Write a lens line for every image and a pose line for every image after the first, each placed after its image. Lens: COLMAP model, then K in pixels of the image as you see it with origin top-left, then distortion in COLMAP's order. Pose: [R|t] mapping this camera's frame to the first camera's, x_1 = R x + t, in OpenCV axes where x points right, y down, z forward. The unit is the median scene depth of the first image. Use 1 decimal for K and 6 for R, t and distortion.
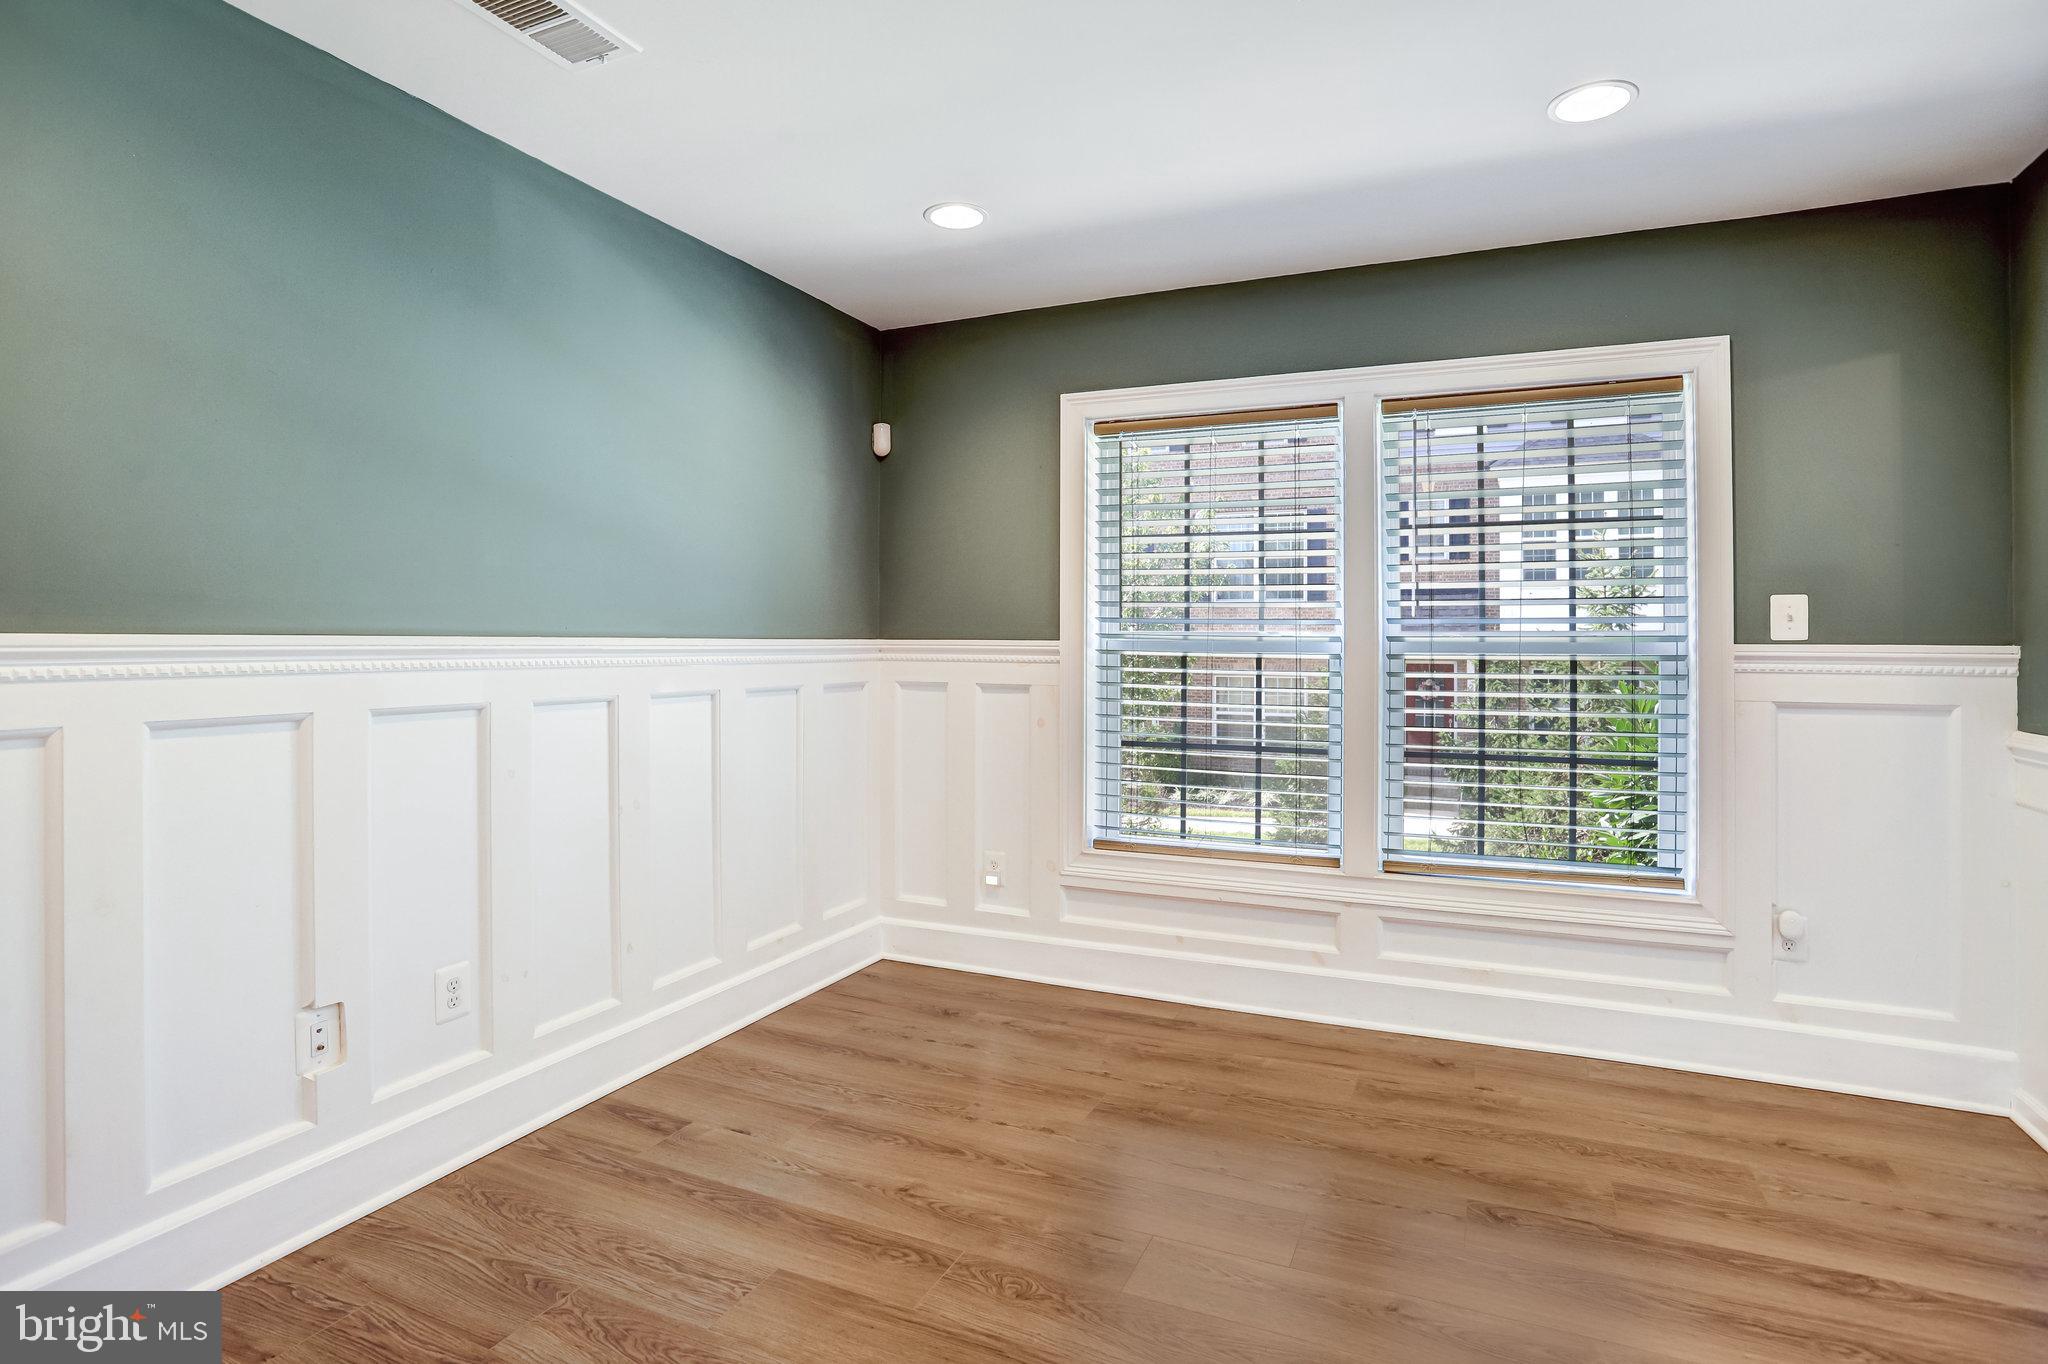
lens RADIAL K [[1031.7, 0, 1015.7], [0, 1031.7, 646.2], [0, 0, 1]] dist [-0.065868, 0.026619]
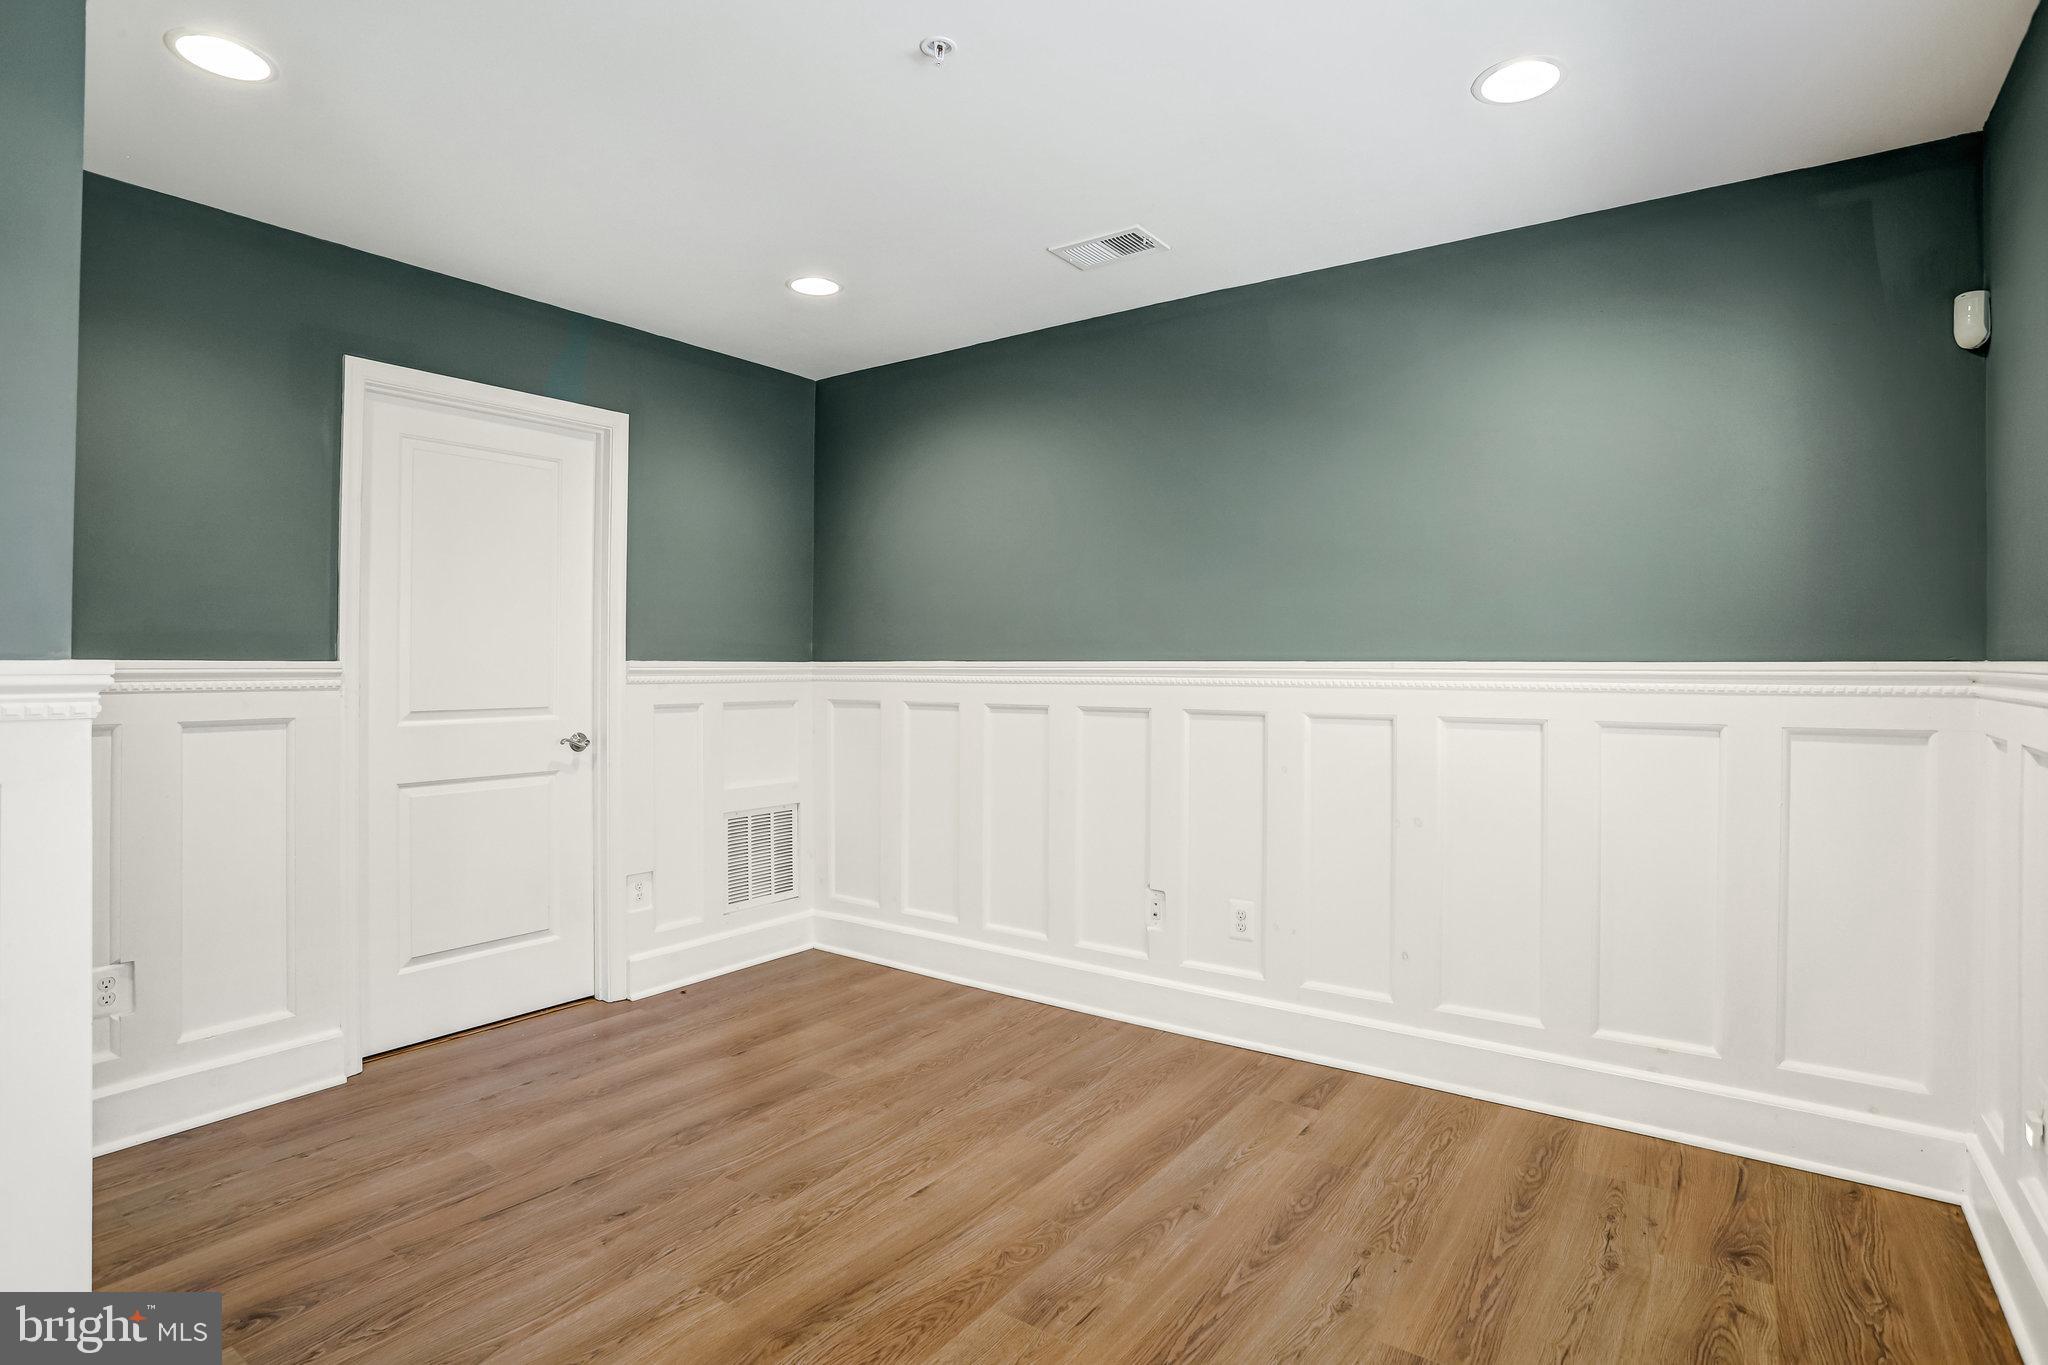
lens RADIAL K [[1031.7, 0, 1040.6], [0, 1031.7, 662.4], [0, 0, 1]] dist [-0.065868, 0.026619]
pose [[-0.175007, -0.001389, -0.984566, 0.893265], [-0.000191, 0.999999, -0.001376, -0.007422], [0.984567, -0.000053, -0.175007, 0.999838]]
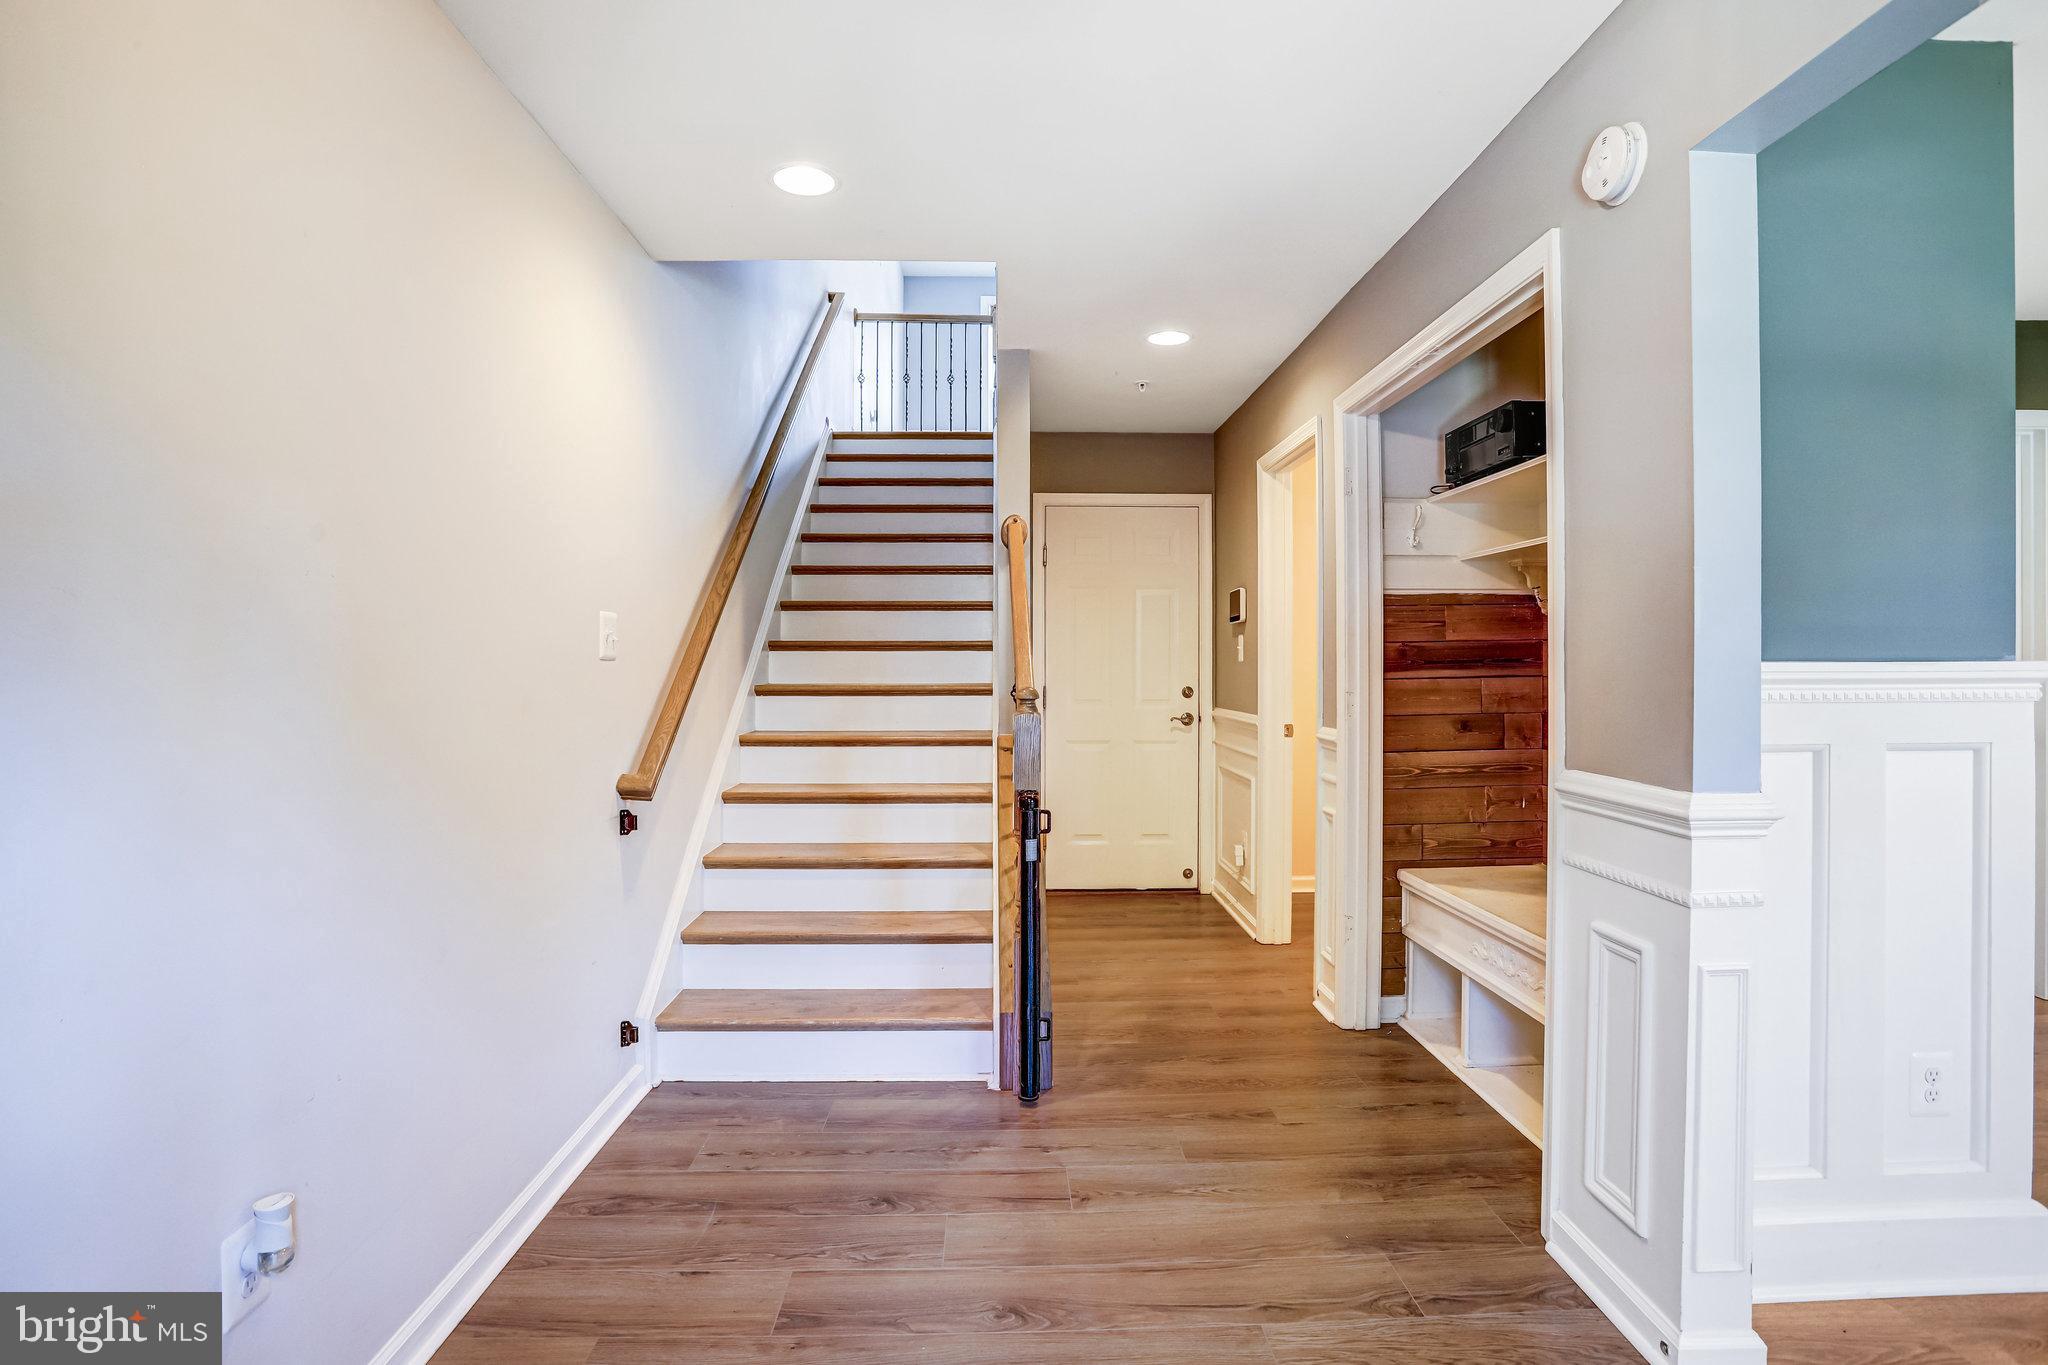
lens RADIAL K [[1031.7, 0, 1029.4], [0, 1031.7, 662.8], [0, 0, 1]] dist [-0.065868, 0.026619]
pose [[-0.891654, 0.003393, -0.452704, 1.579940], [0.004722, 0.999987, -0.001806, -0.009756], [0.452693, -0.003748, -0.891659, 0.710644]]
